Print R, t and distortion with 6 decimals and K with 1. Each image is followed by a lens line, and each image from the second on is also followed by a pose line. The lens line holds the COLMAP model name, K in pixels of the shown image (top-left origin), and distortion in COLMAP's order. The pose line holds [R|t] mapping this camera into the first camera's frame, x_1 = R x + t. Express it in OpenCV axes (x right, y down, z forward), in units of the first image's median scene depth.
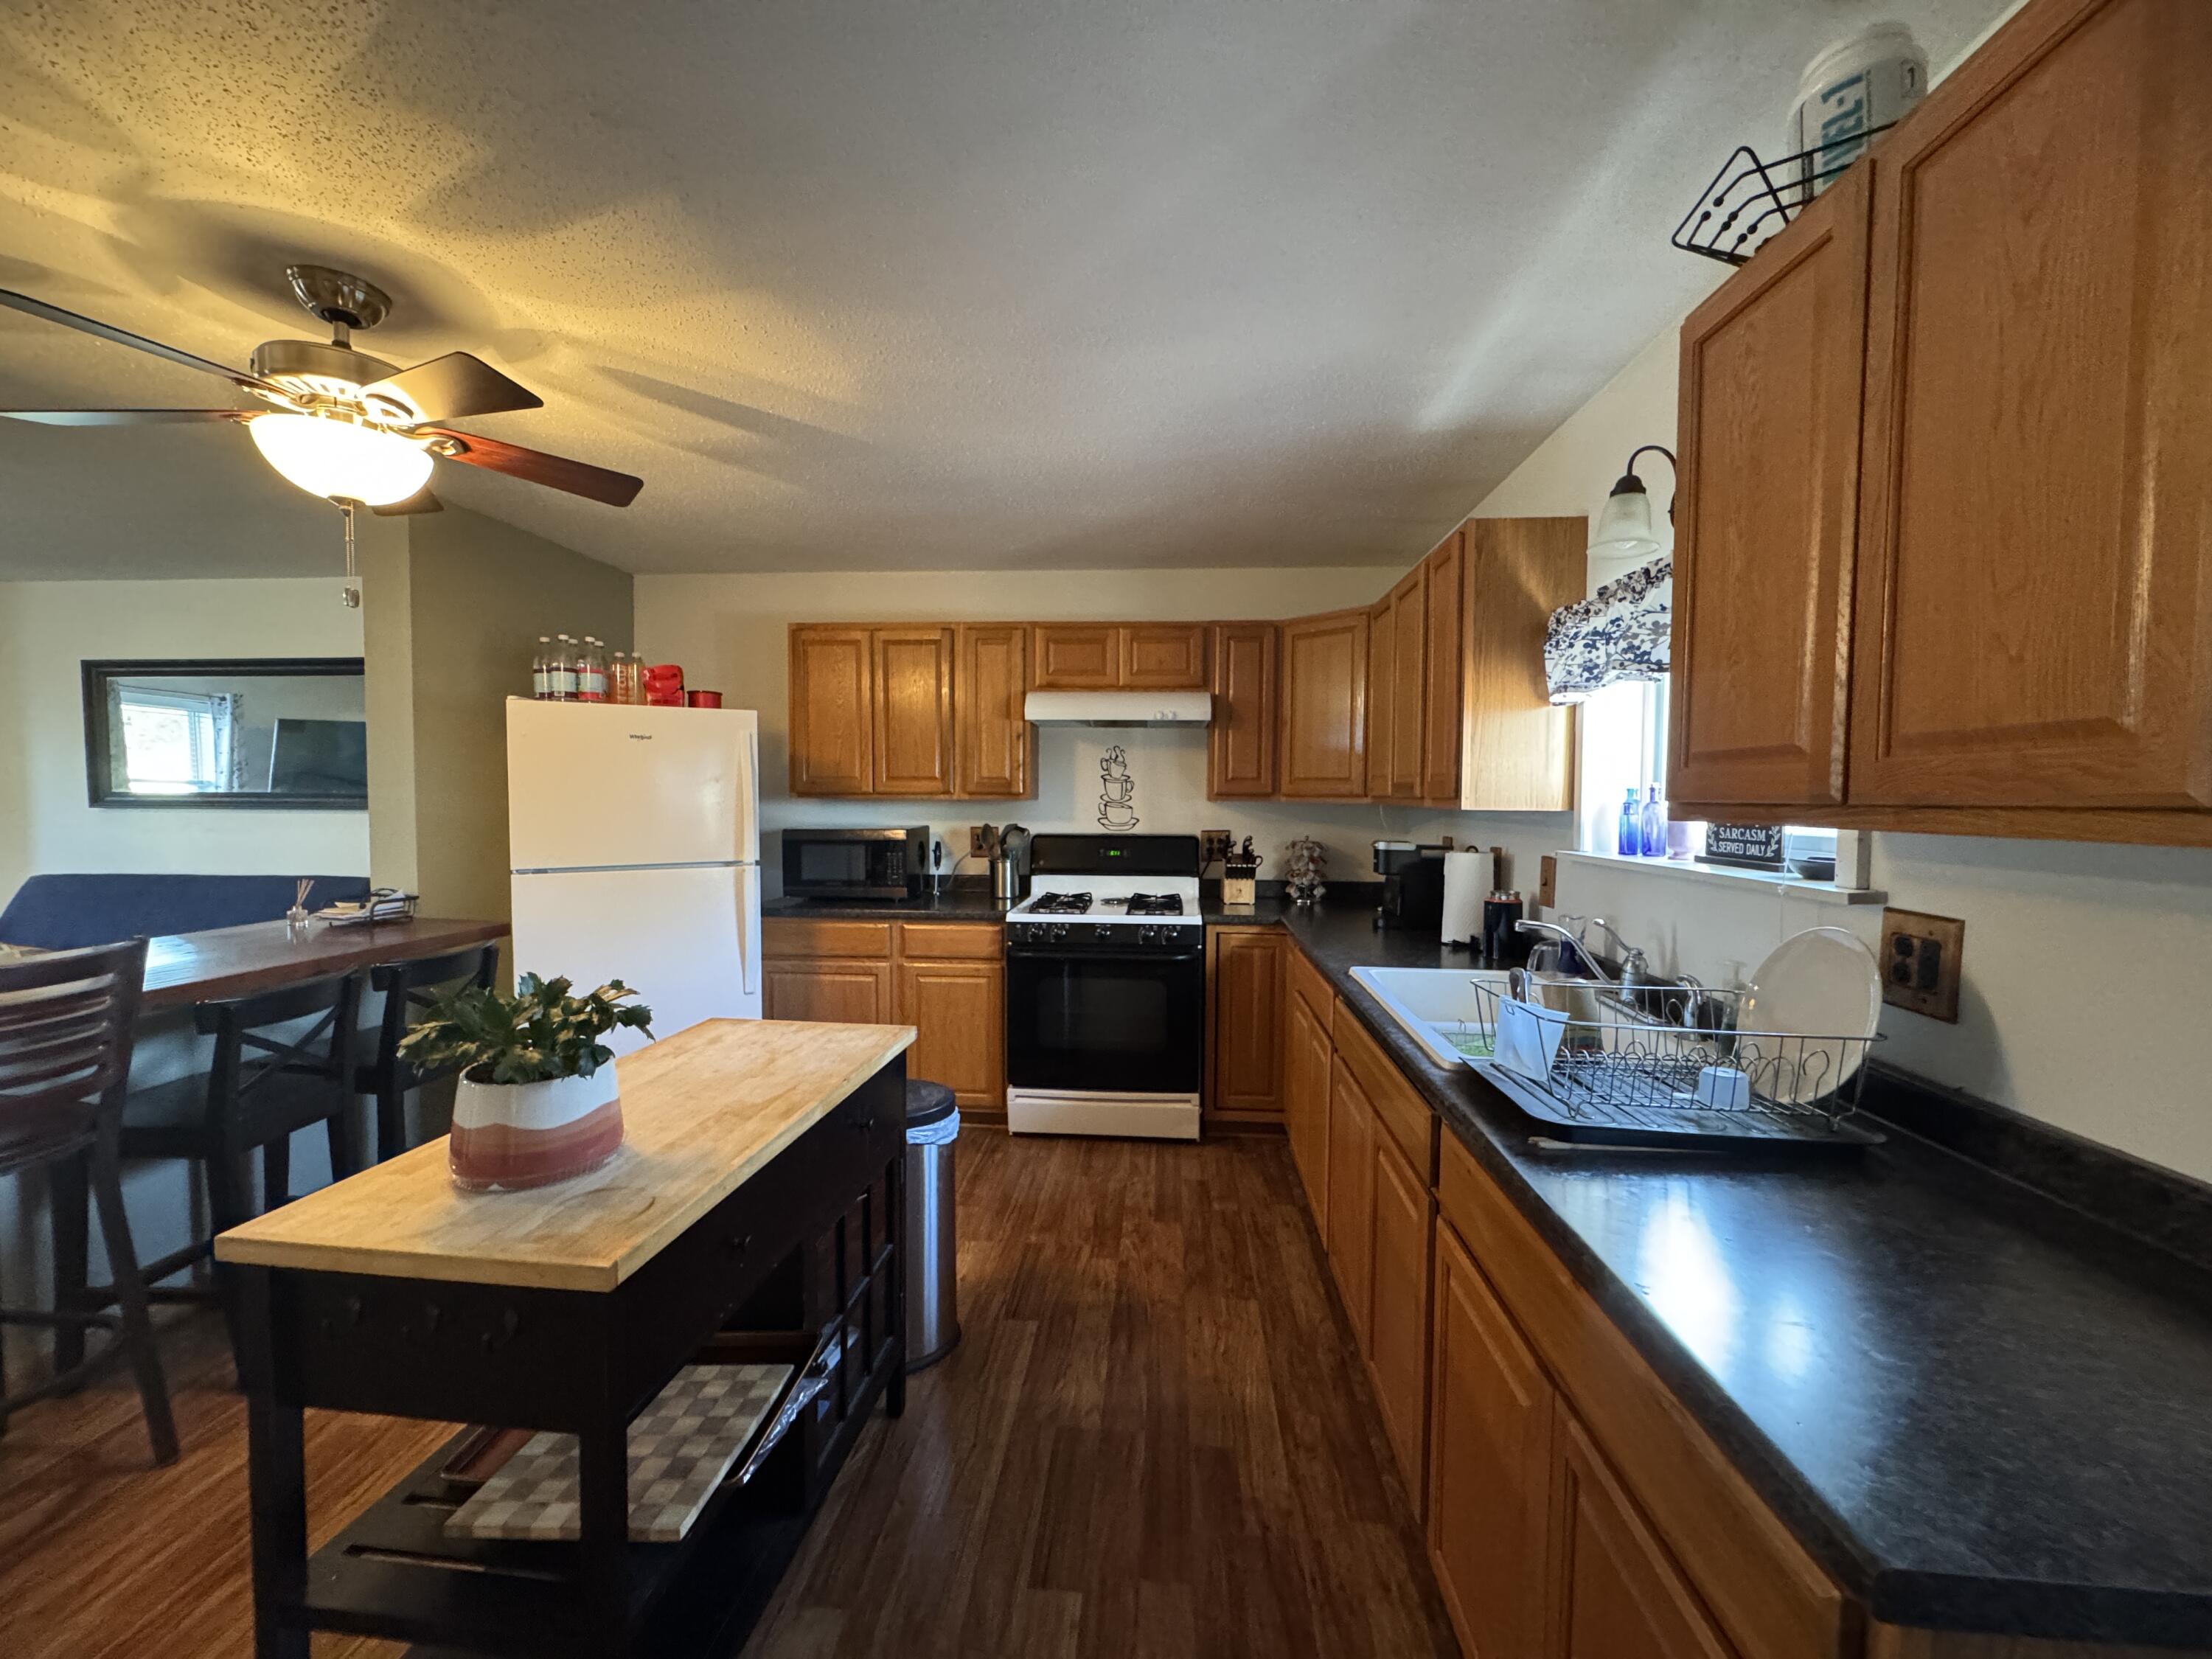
lens RADIAL K [[883.4, 0, 1106.6], [0, 883.4, 832.6], [0, 0, 1]] dist [-0.000323, -0.000399]
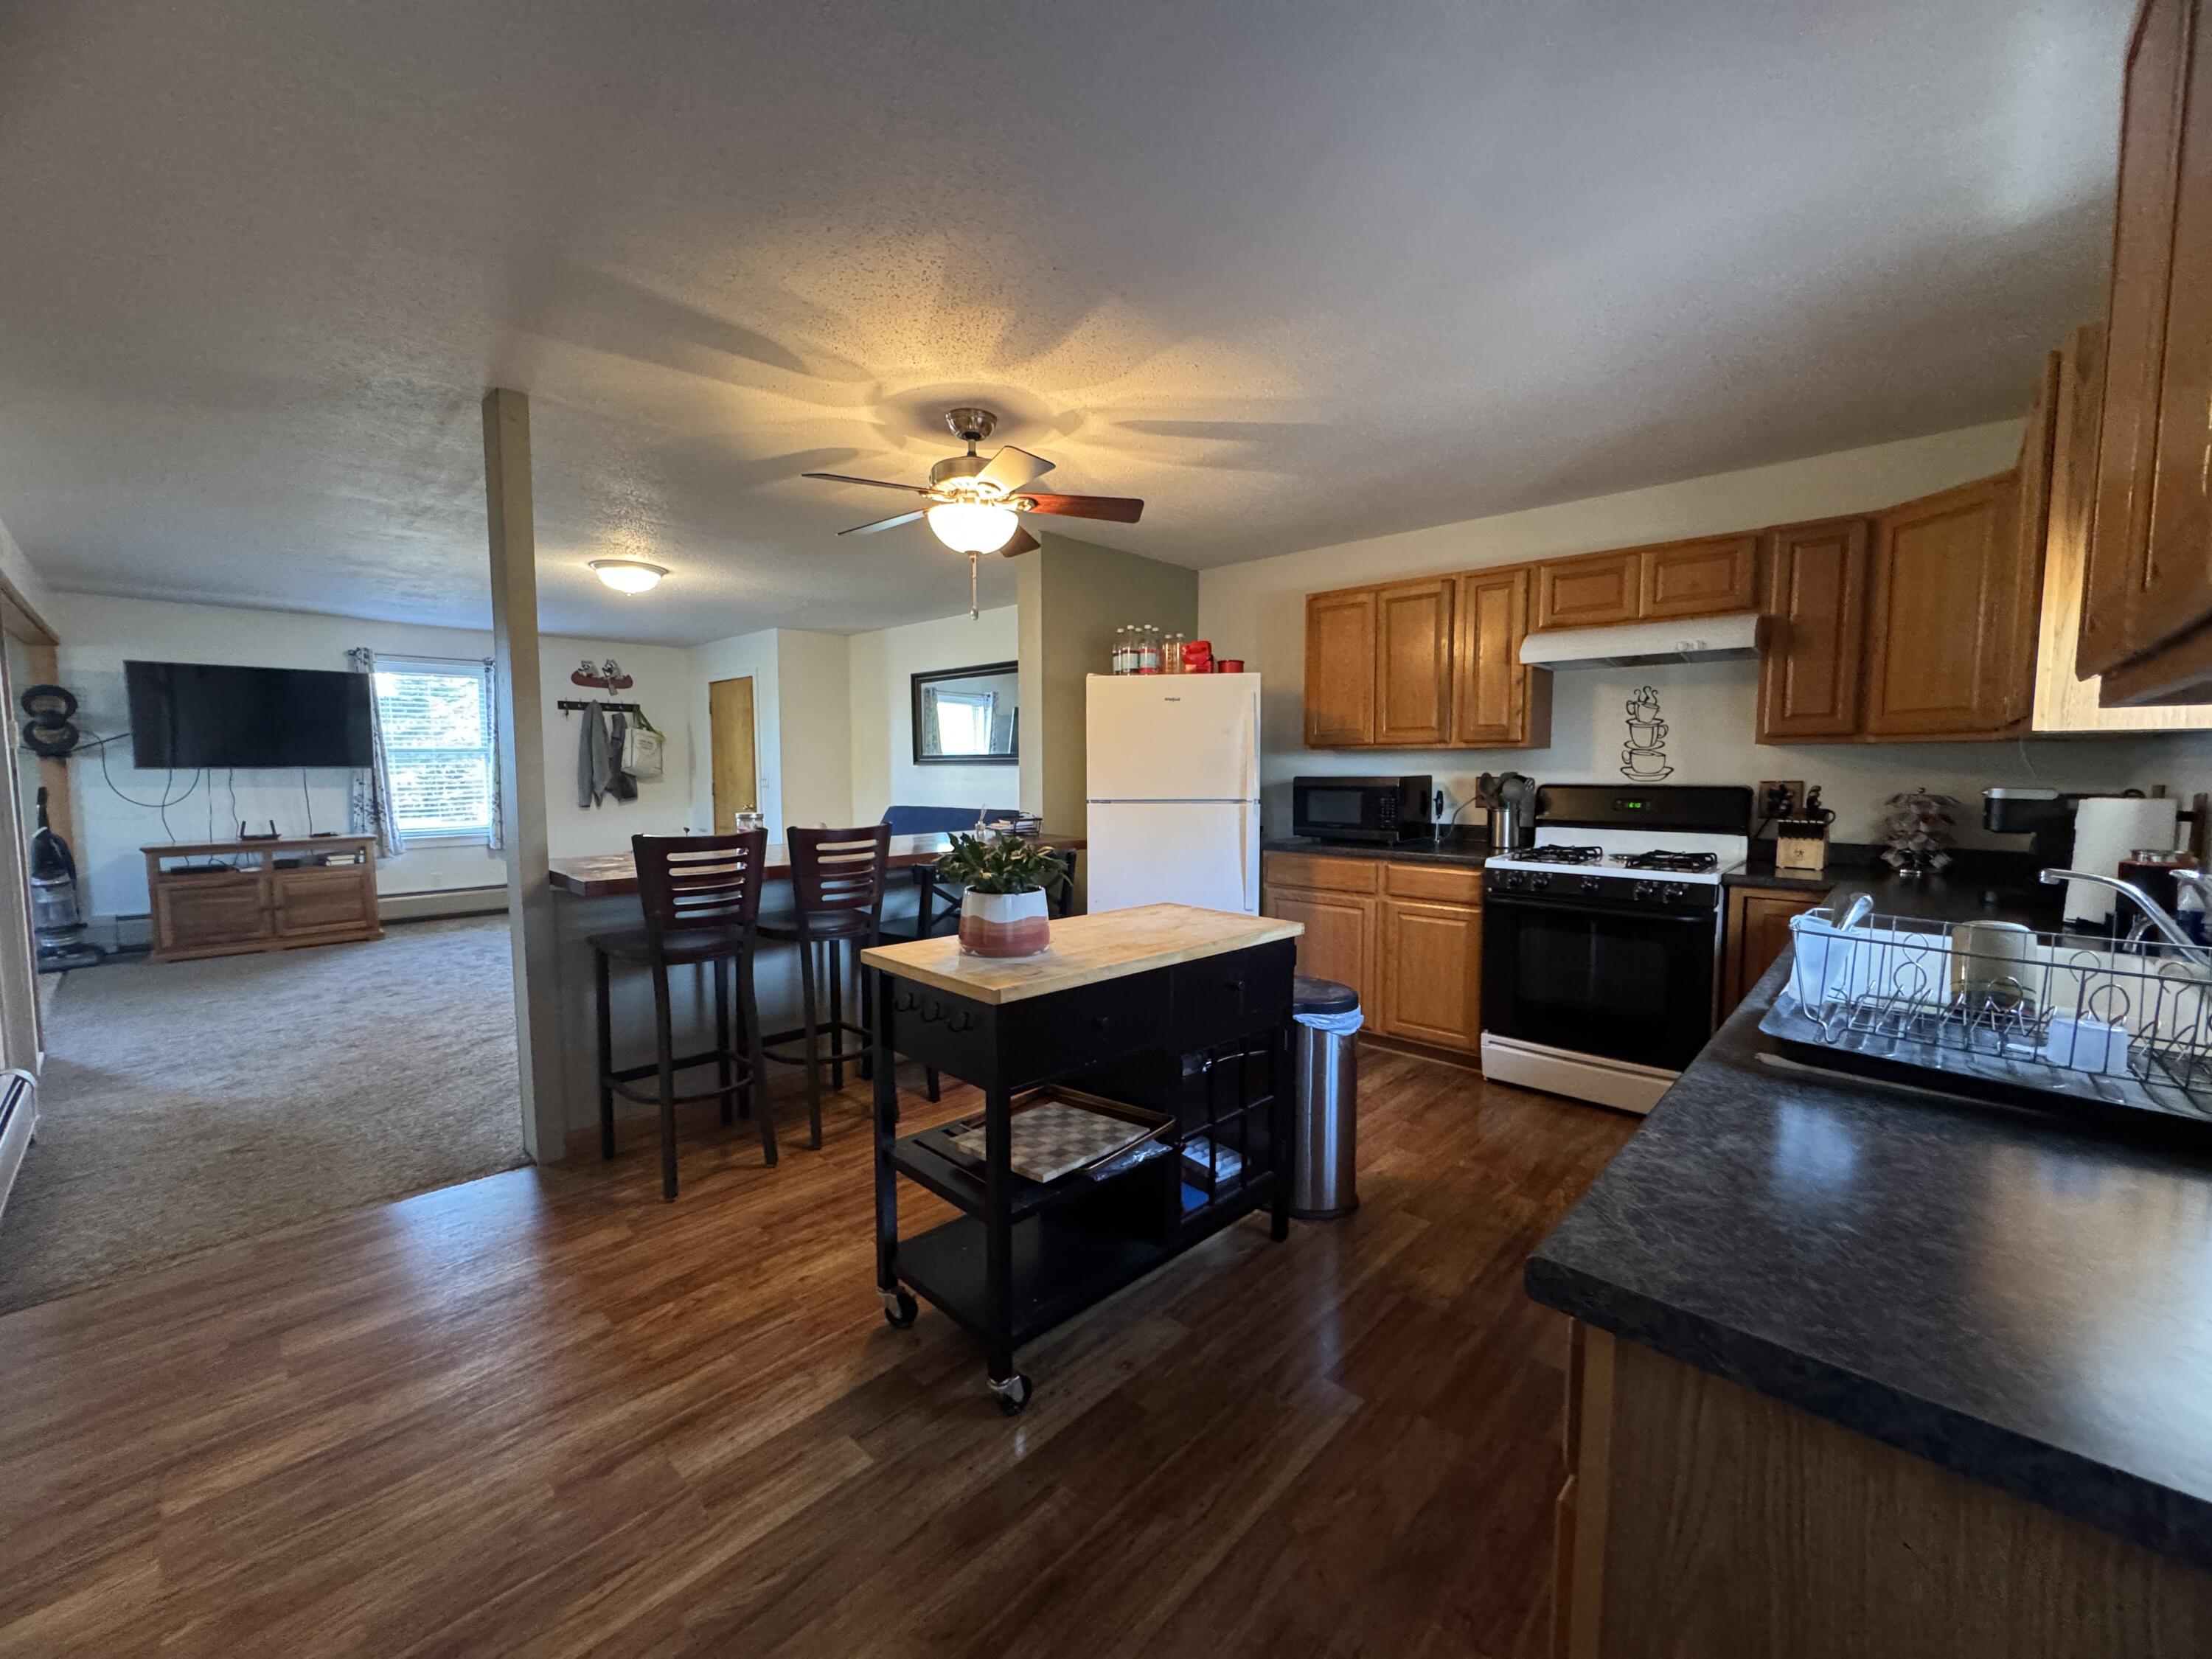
lens RADIAL K [[883.4, 0, 1107.5], [0, 883.4, 831.7], [0, 0, 1]] dist [-0.000323, -0.000399]
pose [[0.777381, 0.040193, -0.627744, 0.181303], [-0.022108, 0.999086, 0.036592, 0.033439], [0.628641, -0.014568, 0.777559, -0.048809]]
